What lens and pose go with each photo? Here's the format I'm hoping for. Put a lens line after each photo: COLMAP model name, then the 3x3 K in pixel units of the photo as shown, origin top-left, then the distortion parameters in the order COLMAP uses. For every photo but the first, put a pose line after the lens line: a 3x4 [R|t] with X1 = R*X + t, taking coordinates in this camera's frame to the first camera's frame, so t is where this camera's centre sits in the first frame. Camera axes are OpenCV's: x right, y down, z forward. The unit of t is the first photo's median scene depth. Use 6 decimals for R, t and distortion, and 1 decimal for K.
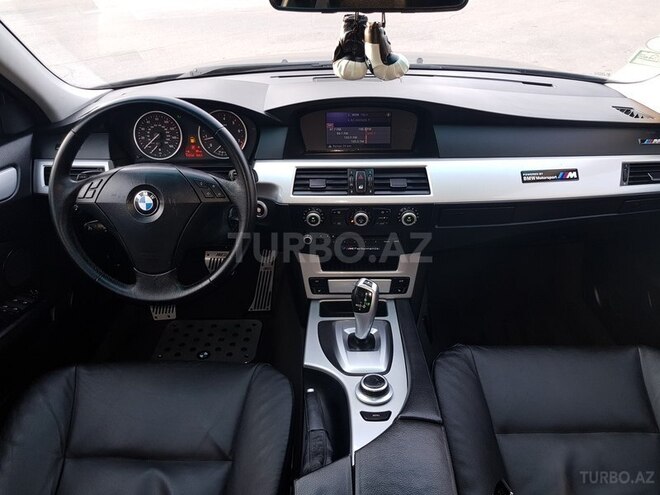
lens RADIAL K [[502.4, 0, 322.4], [0, 502.4, 240.6], [0, 0, 1]] dist [-0.002058, -0.002713]
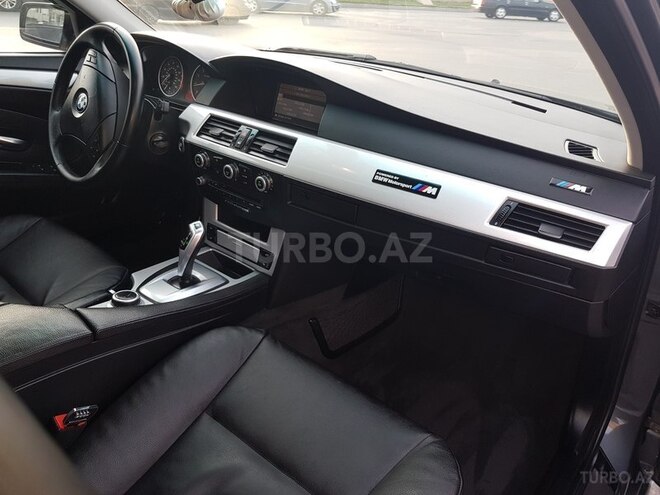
lens RADIAL K [[511.8, 0, 332.8], [0, 511.8, 248.2], [0, 0, 1]] dist [-0.005135, -0.006989]
pose [[0.779563, 0.336354, -0.528344, 0.843998], [-0.383843, 0.923152, 0.021342, -0.002054], [0.494920, 0.186164, 0.848762, 0.241417]]
